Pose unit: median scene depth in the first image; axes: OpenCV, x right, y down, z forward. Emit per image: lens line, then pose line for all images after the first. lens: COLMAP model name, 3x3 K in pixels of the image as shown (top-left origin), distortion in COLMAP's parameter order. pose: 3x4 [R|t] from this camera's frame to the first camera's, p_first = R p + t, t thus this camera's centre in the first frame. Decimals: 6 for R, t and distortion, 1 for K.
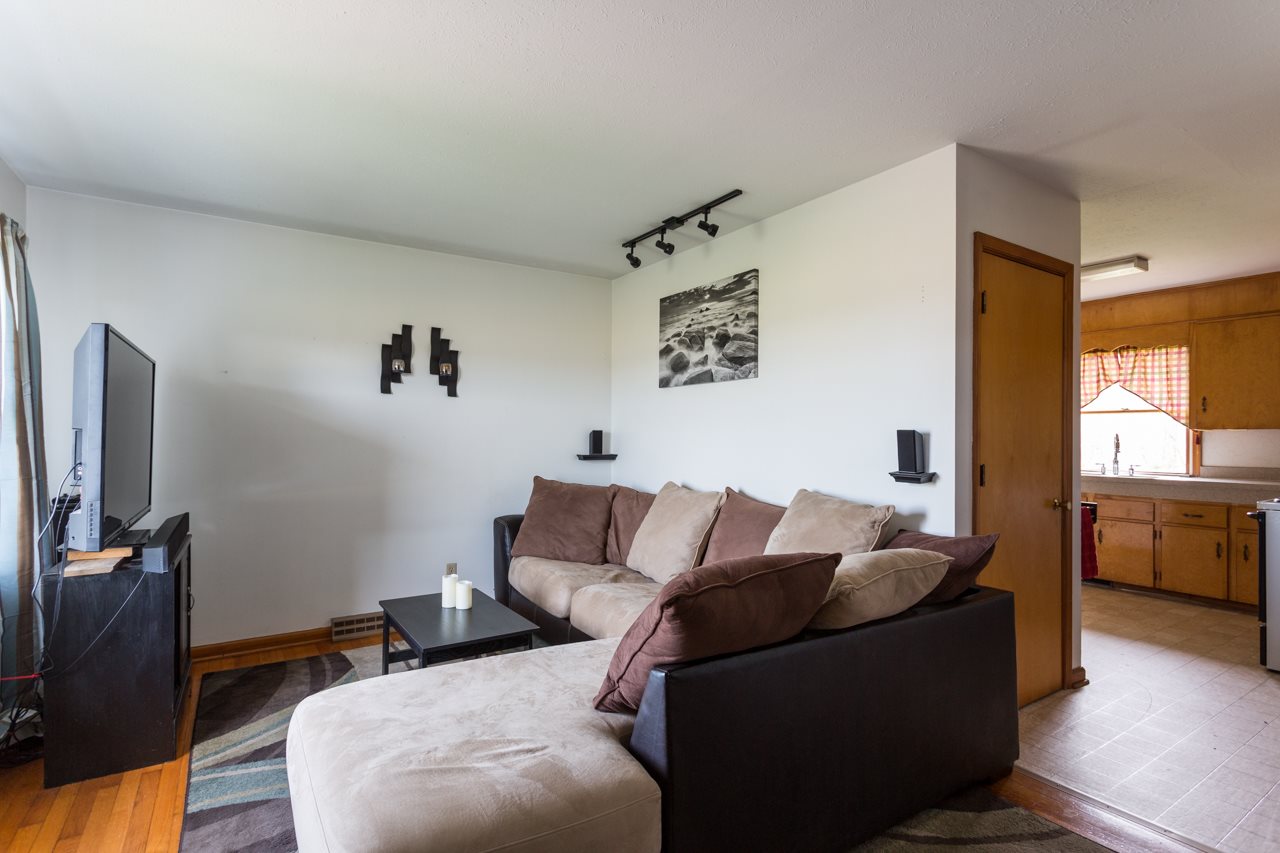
lens RADIAL K [[627.1, 0, 648.5], [0, 627.1, 439.9], [0, 0, 1]] dist [0.001934, 0.000898]
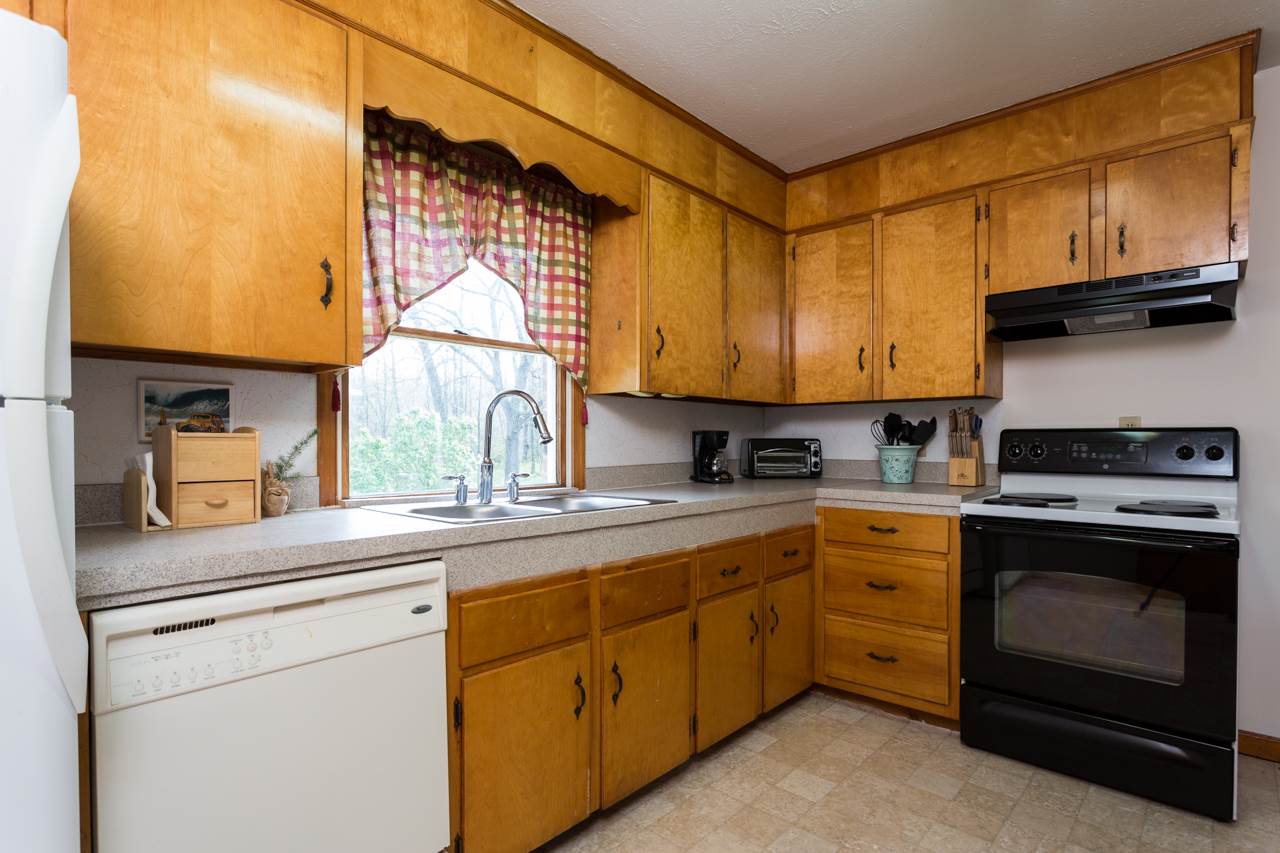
lens RADIAL K [[627.1, 0, 648.5], [0, 627.1, 439.9], [0, 0, 1]] dist [0.001934, 0.000898]
pose [[-0.248873, -0.007328, 0.968508, 0.369722], [-0.000871, 0.999973, 0.007342, 0.015339], [-0.968536, 0.000984, -0.248873, 1.028736]]
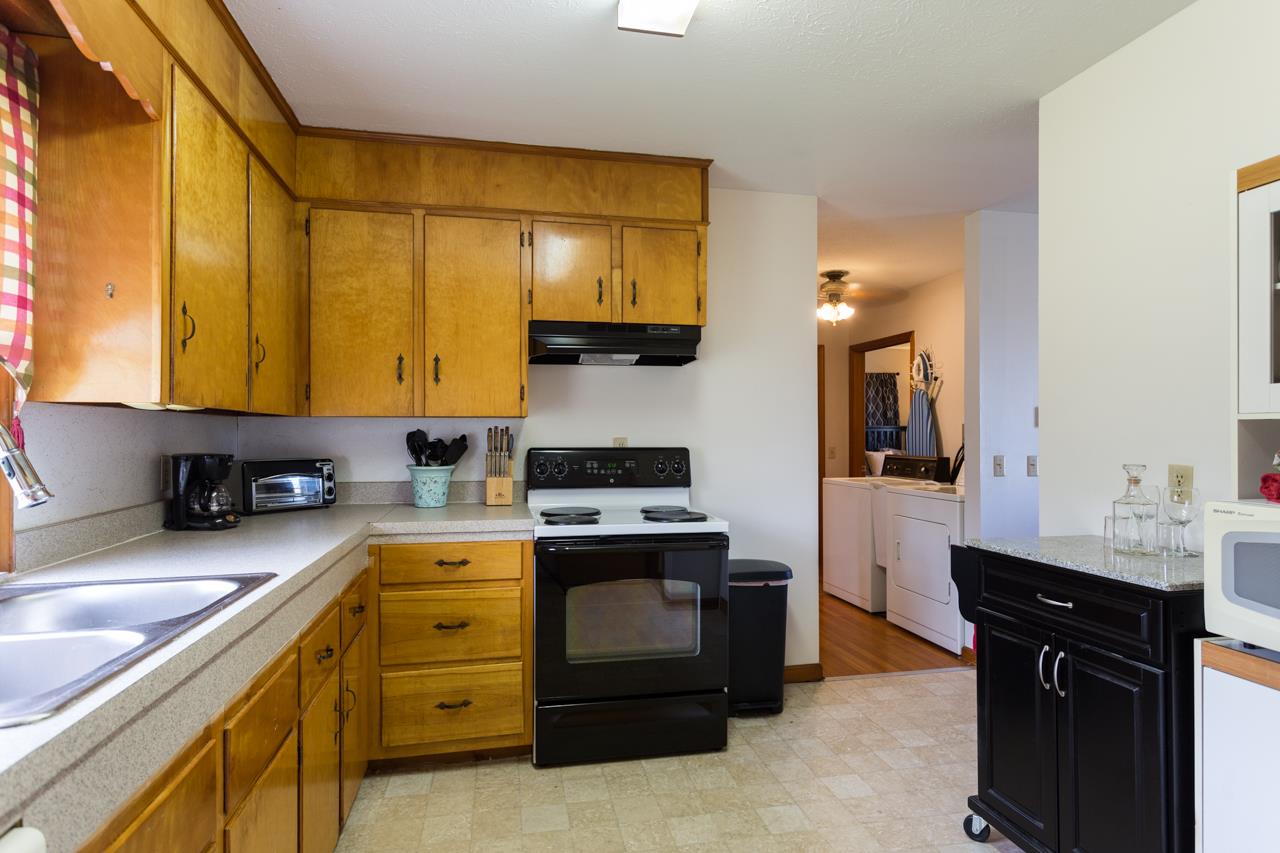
lens RADIAL K [[665.3, 0, 637.1], [0, 665.3, 430.7], [0, 0, 1]] dist [0.003355, 0.002073]
pose [[-0.916503, -0.001742, 0.400024, 0.481744], [-0.004367, 0.999974, -0.005651, -0.001737], [-0.400004, -0.006926, -0.916487, 1.105443]]
